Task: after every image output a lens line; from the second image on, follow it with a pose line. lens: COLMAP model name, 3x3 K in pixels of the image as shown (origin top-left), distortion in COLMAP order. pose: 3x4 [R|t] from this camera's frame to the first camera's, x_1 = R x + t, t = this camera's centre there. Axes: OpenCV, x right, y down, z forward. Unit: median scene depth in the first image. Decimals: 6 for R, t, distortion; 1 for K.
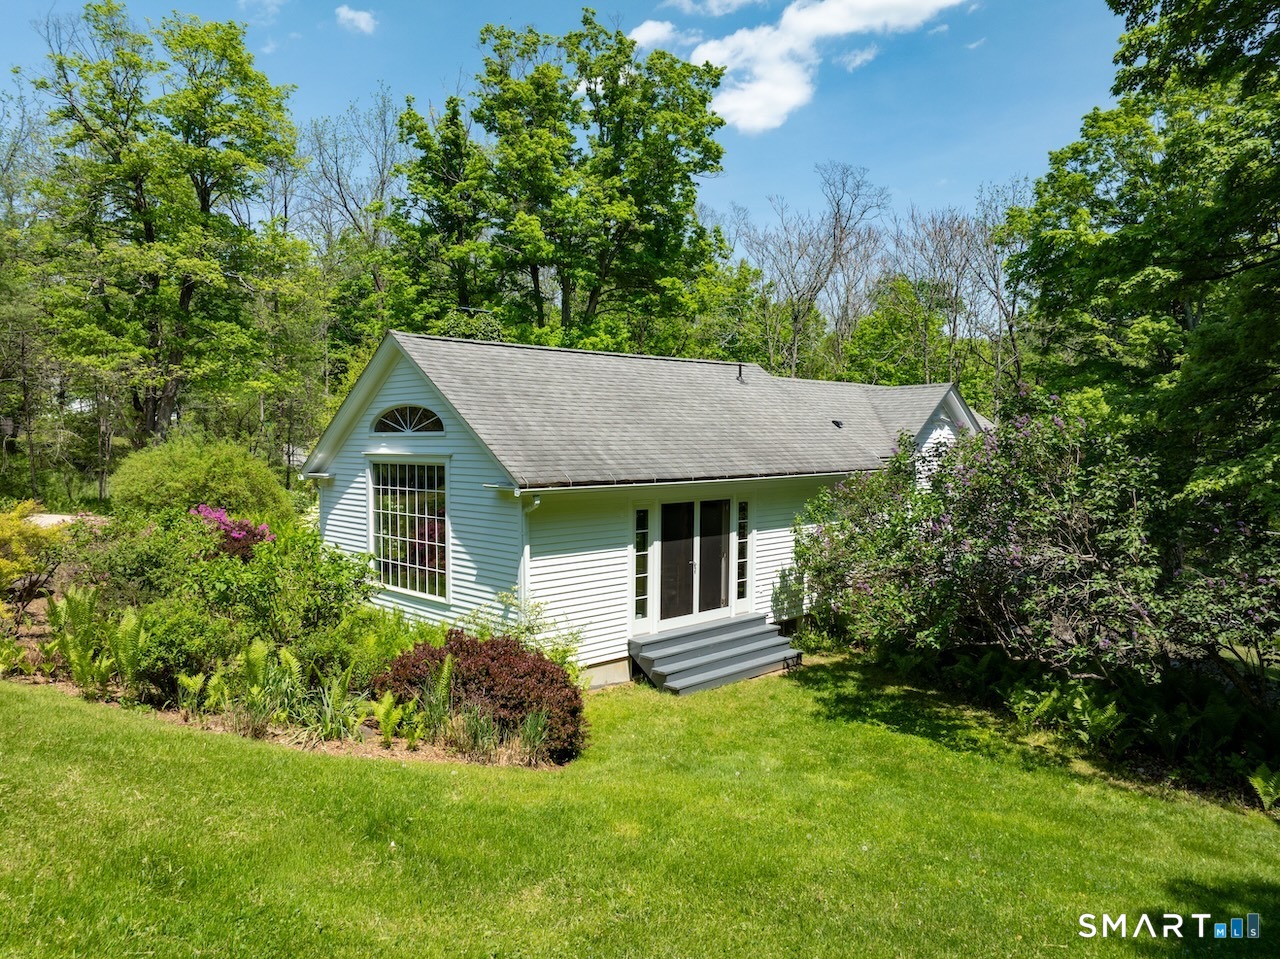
lens RADIAL K [[894.4, 0, 638.3], [0, 894.4, 481.3], [0, 0, 1]] dist [-0.025087, 0.001423]
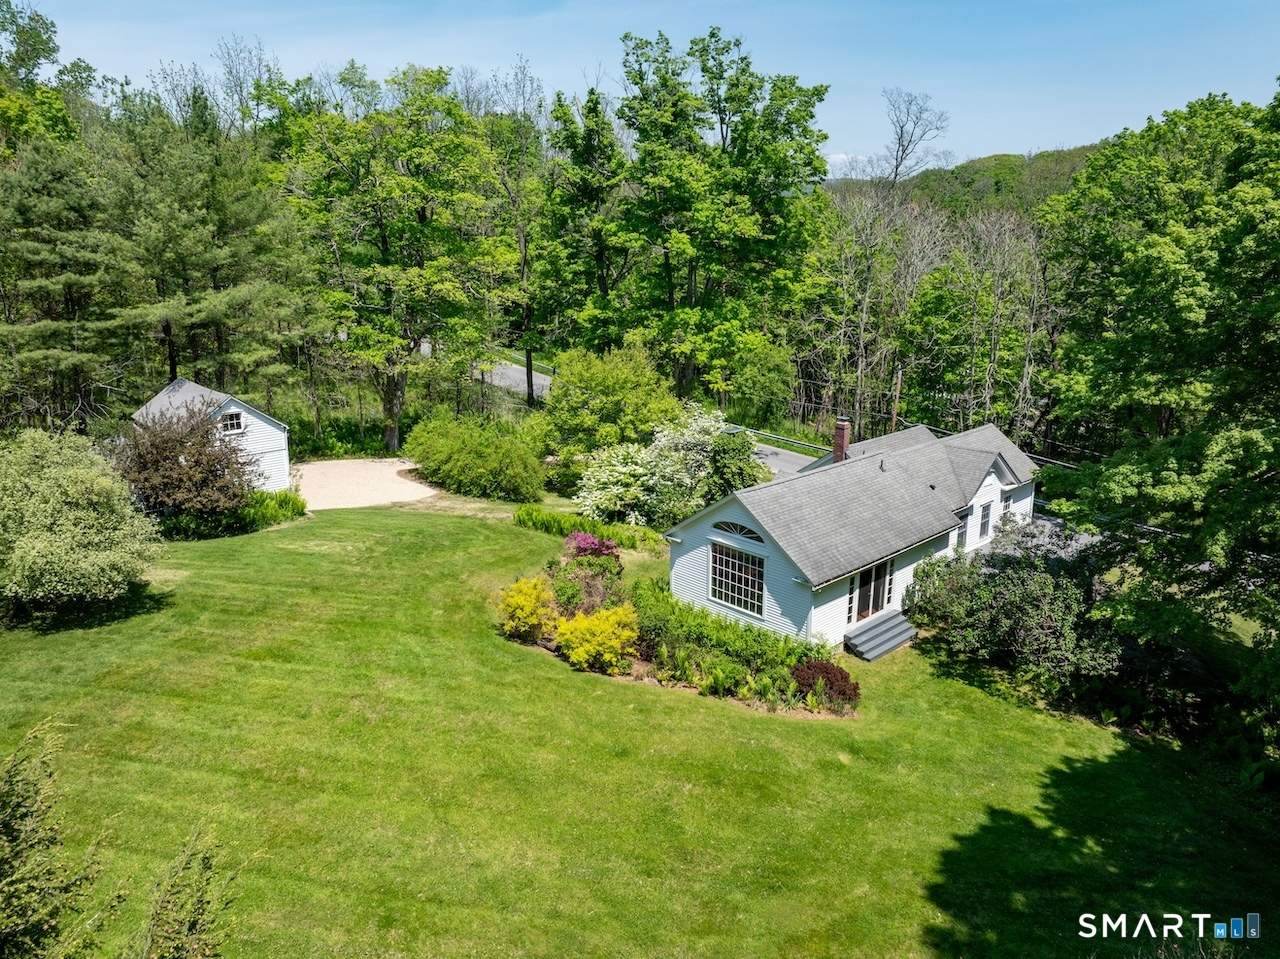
lens RADIAL K [[894.4, 0, 640.0], [0, 894.4, 480.6], [0, 0, 1]] dist [-0.025087, 0.001423]
pose [[0.999879, 0.000458, -0.015574, -0.467173], [0.002986, 0.975416, 0.220350, -0.660281], [0.015292, -0.220370, 0.975296, -1.043158]]
